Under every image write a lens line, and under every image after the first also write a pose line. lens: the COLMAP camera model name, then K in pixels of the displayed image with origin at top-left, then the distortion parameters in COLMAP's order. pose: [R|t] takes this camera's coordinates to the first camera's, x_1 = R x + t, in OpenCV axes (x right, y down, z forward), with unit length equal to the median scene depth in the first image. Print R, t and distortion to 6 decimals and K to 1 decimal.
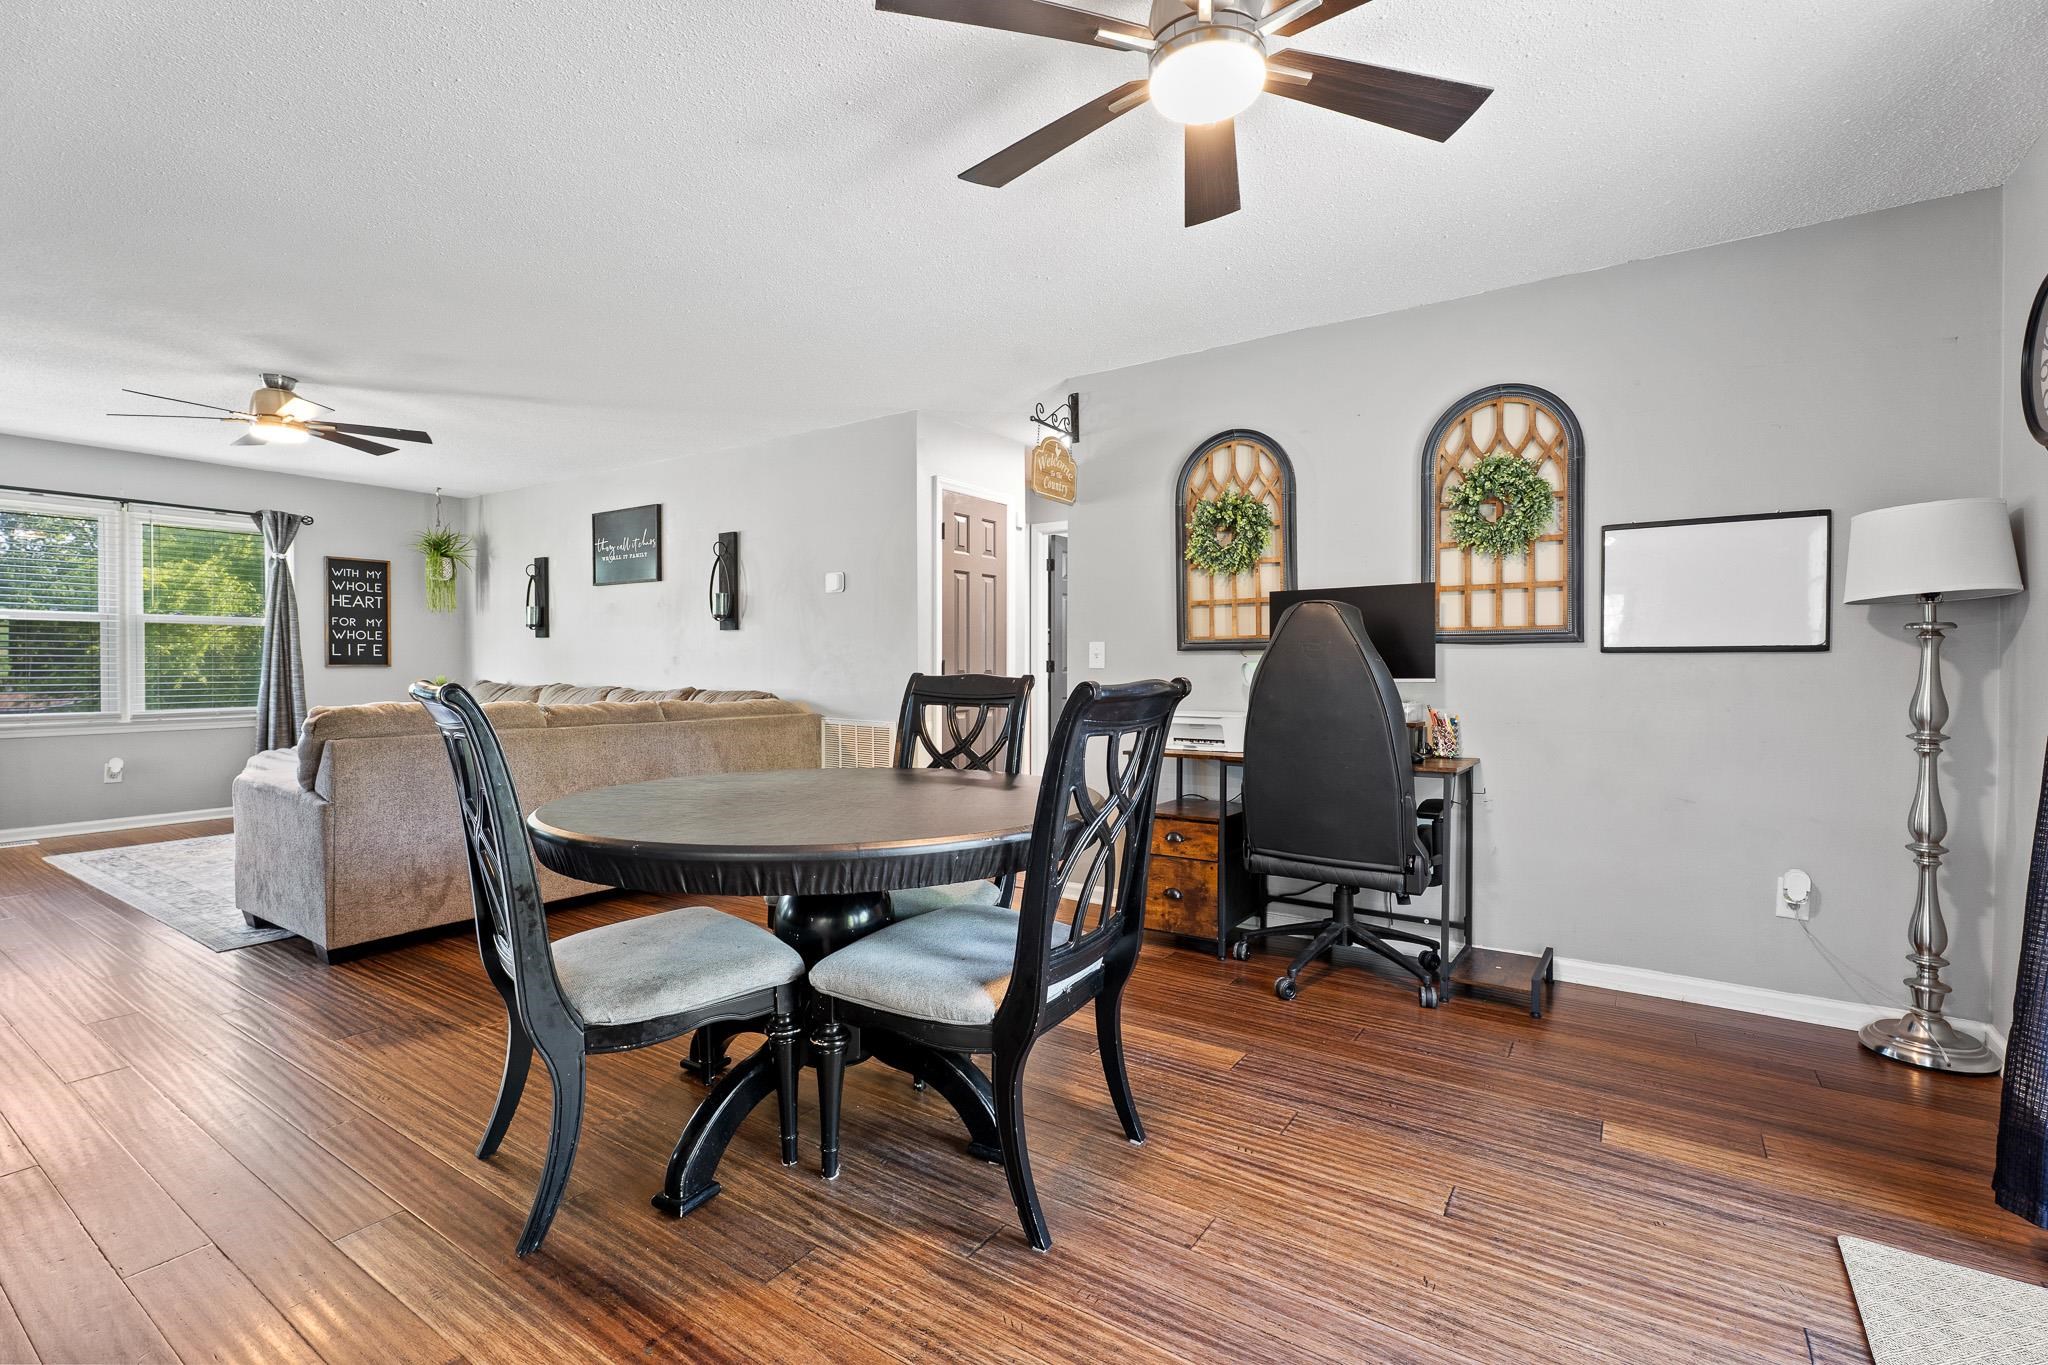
lens RADIAL K [[911.9, 0, 1029.5], [0, 911.9, 674.0], [0, 0, 1]] dist [-0.000754, -0.000601]
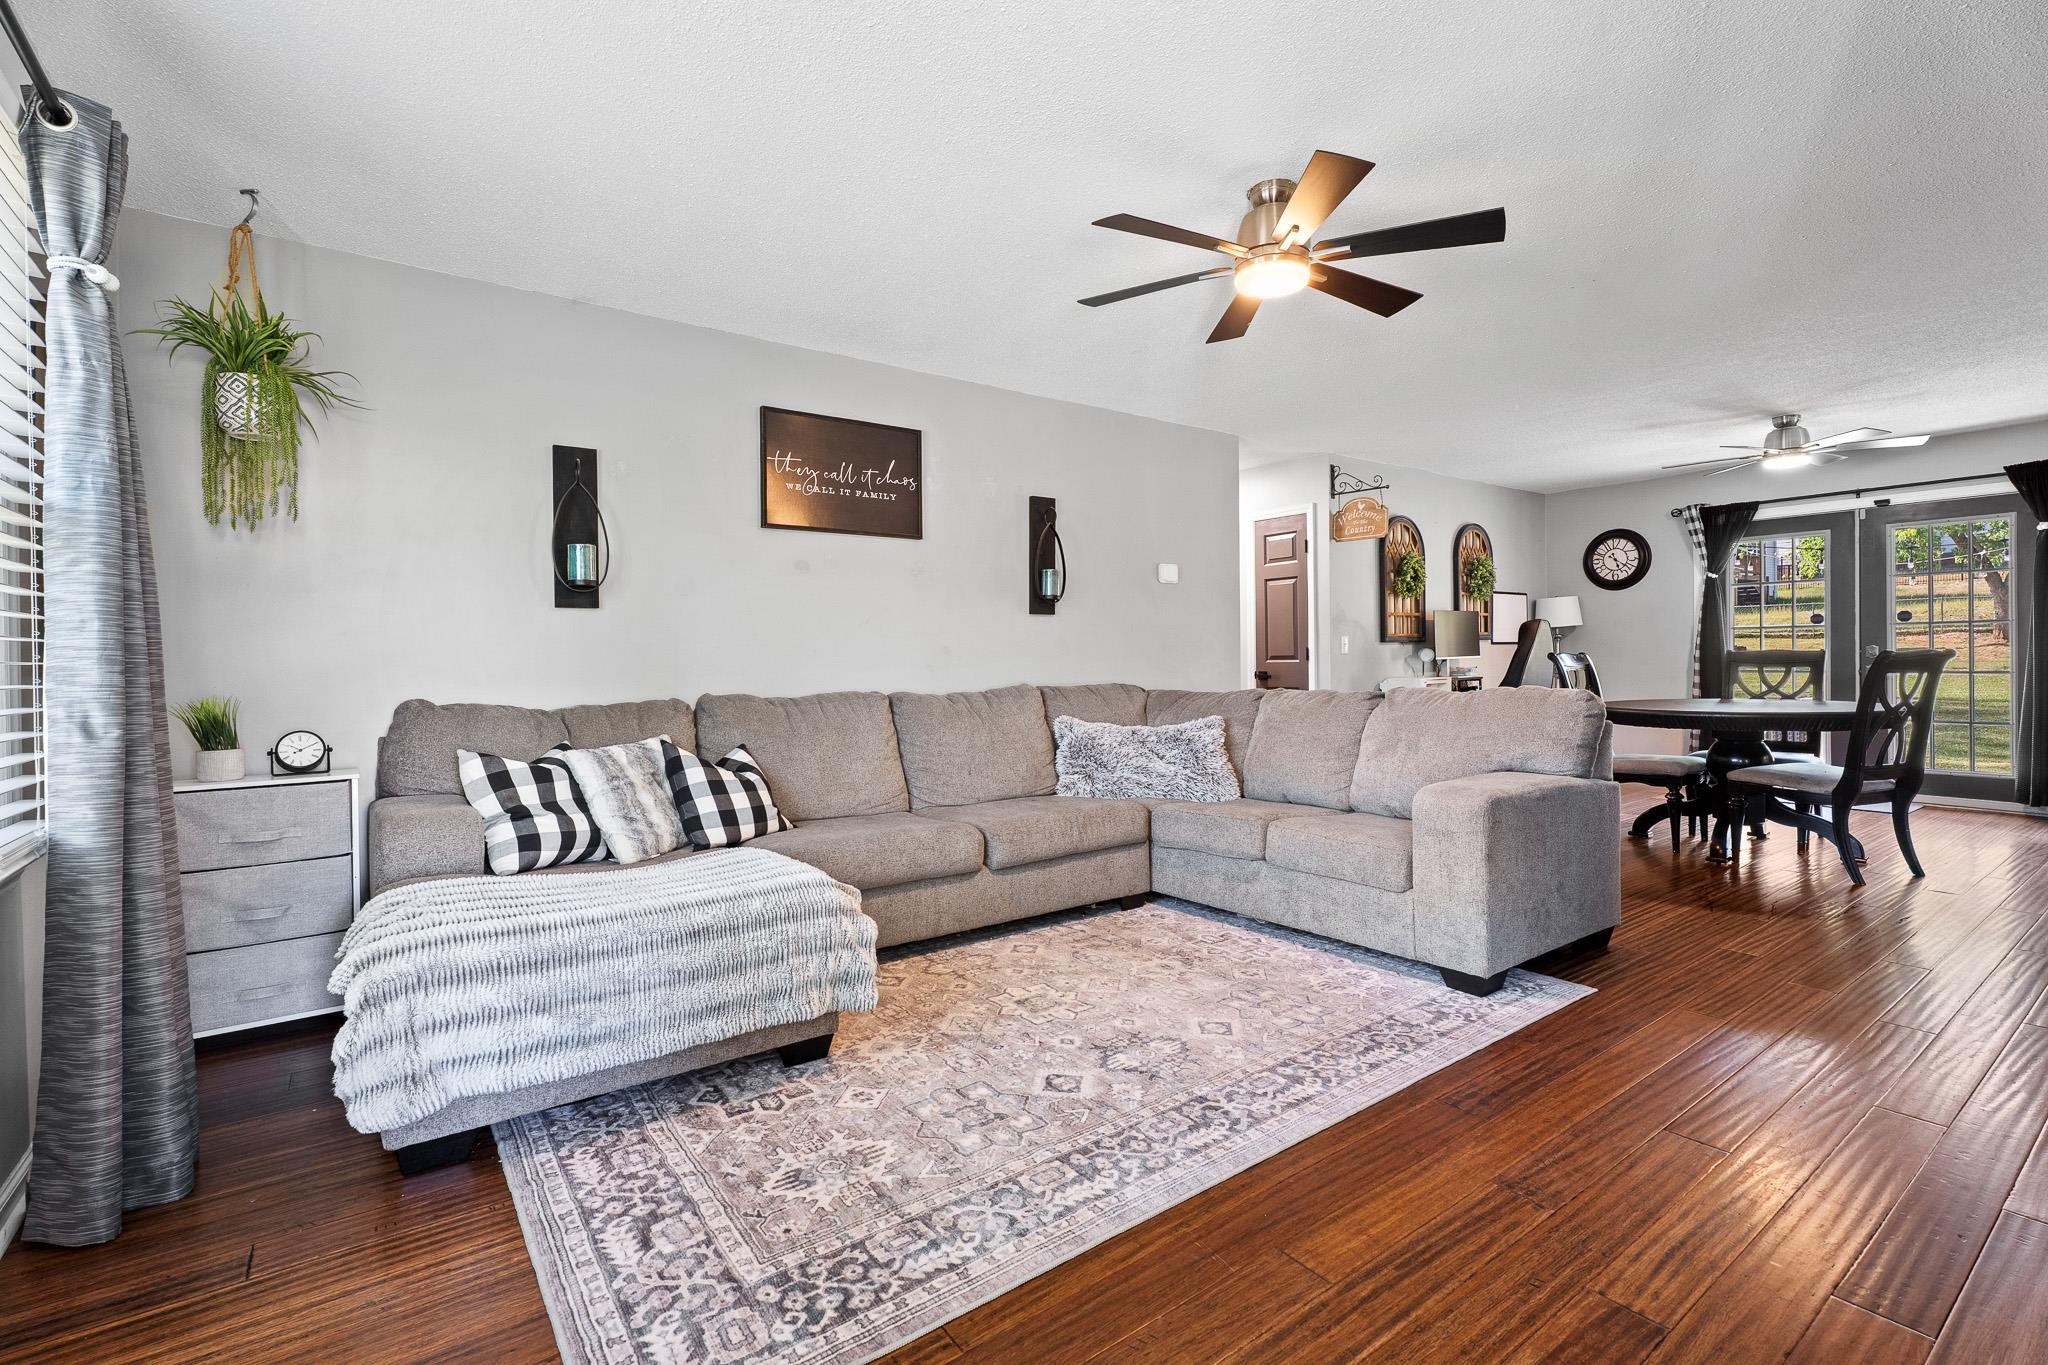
lens RADIAL K [[911.9, 0, 1023.0], [0, 911.9, 667.3], [0, 0, 1]] dist [-0.000754, -0.000601]
pose [[0.341001, -0.017646, 0.939897, -1.619973], [0.024027, 0.999661, 0.010051, -0.013169], [-0.939756, 0.019156, 0.341309, 1.063782]]
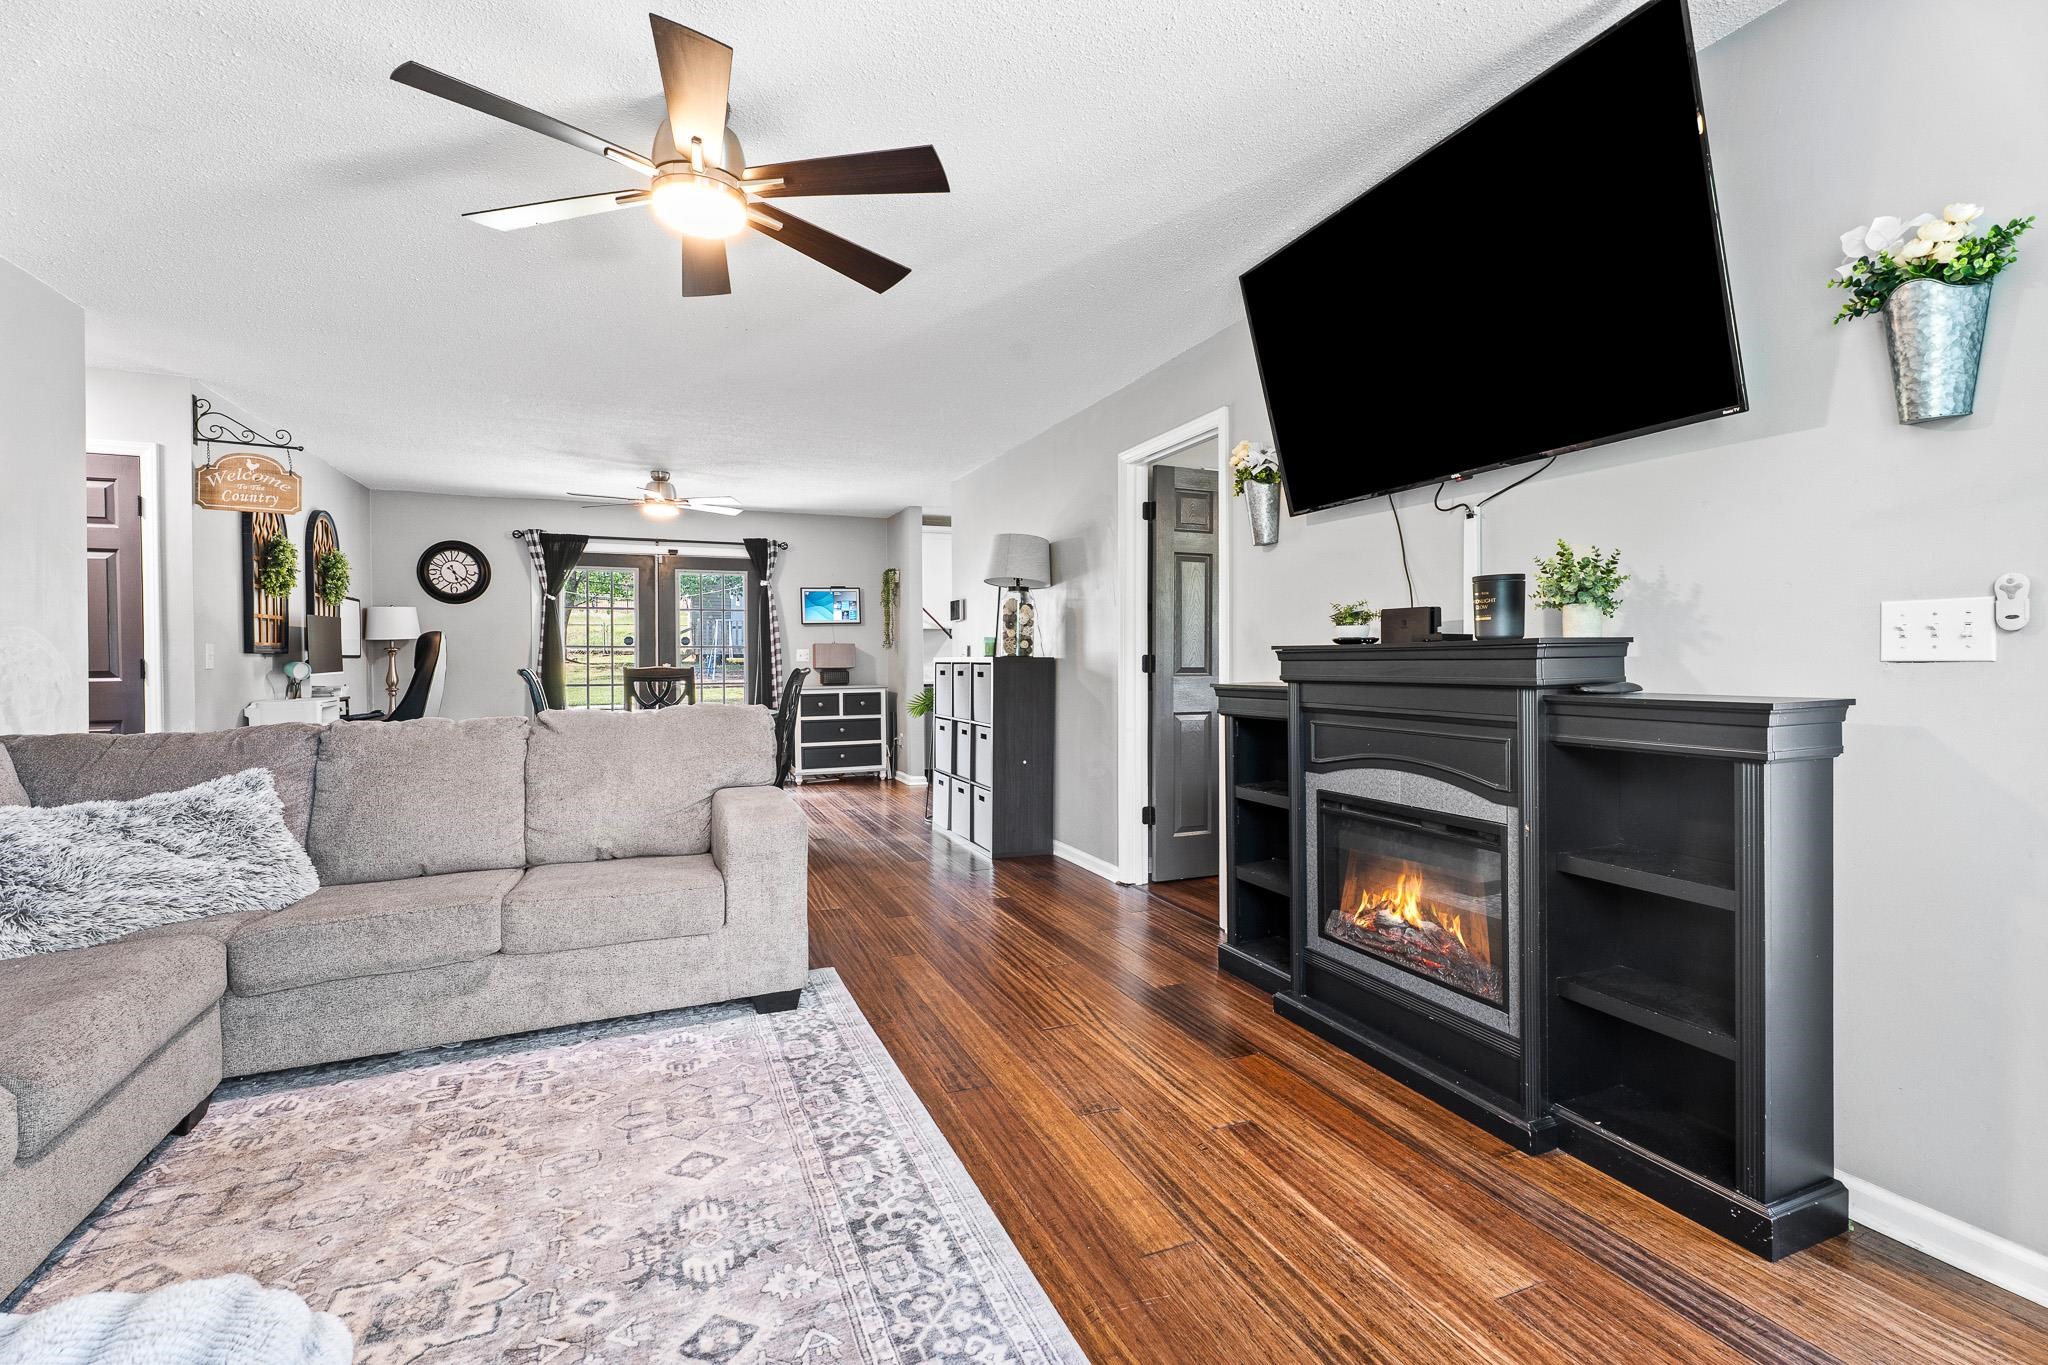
lens RADIAL K [[911.9, 0, 1027.0], [0, 911.9, 674.1], [0, 0, 1]] dist [-0.000754, -0.000601]
pose [[-0.839476, -0.008592, 0.543330, -1.380791], [0.006746, 0.999633, 0.026231, -0.023925], [-0.543356, 0.025685, -0.839110, 1.475235]]
